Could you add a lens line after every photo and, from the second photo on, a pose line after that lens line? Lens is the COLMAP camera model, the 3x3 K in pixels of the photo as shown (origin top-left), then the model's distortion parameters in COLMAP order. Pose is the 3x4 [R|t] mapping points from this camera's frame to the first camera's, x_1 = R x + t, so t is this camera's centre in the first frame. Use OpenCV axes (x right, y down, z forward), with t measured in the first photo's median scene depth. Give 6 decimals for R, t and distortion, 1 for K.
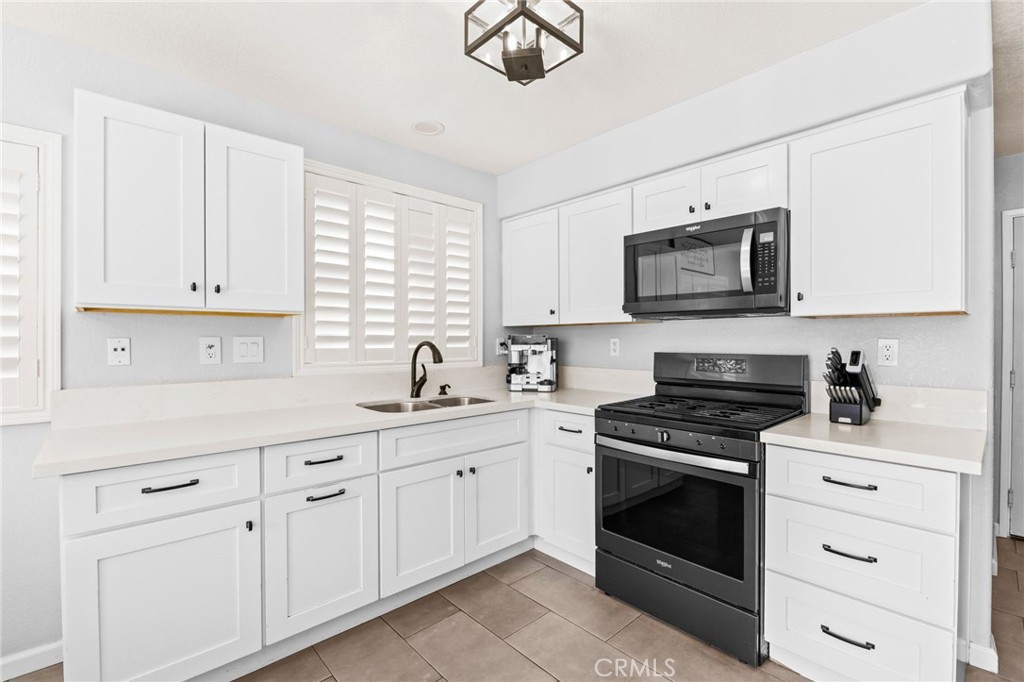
lens RADIAL K [[455.0, 0, 508.9], [0, 455.0, 342.3], [0, 0, 1]] dist [-0.006918, 0.001570]
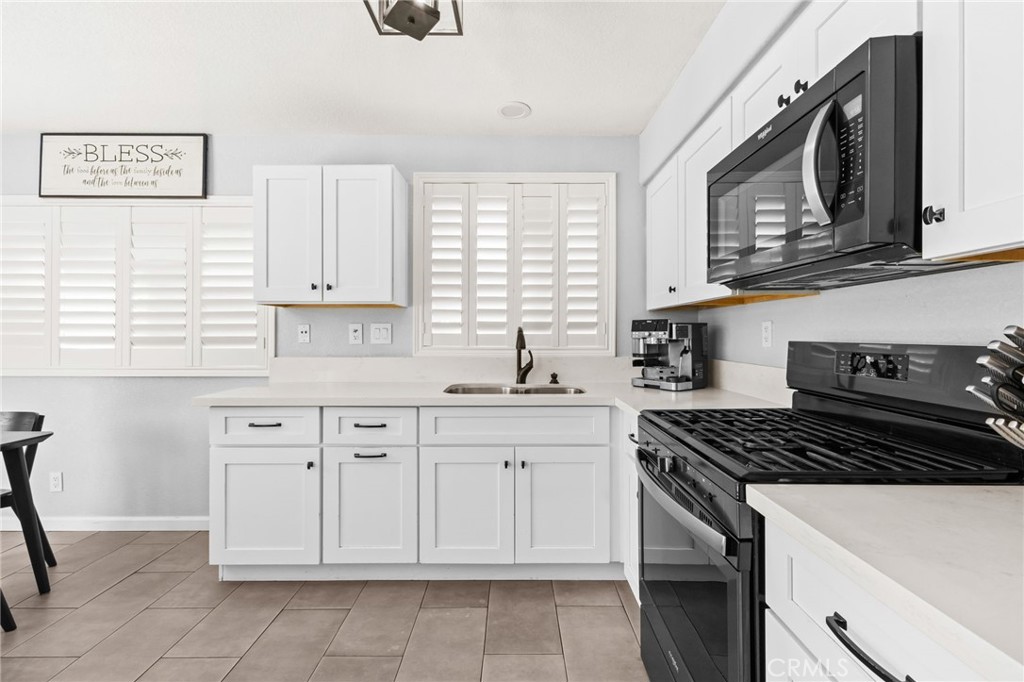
lens RADIAL K [[440.8, 0, 521.9], [0, 440.8, 334.1], [0, 0, 1]] dist [0.014229, -0.004558]
pose [[0.741890, 0.001867, -0.670519, 0.500620], [-0.004915, 0.999984, -0.002653, 0.017167], [0.670504, 0.005264, 0.741887, 0.312155]]
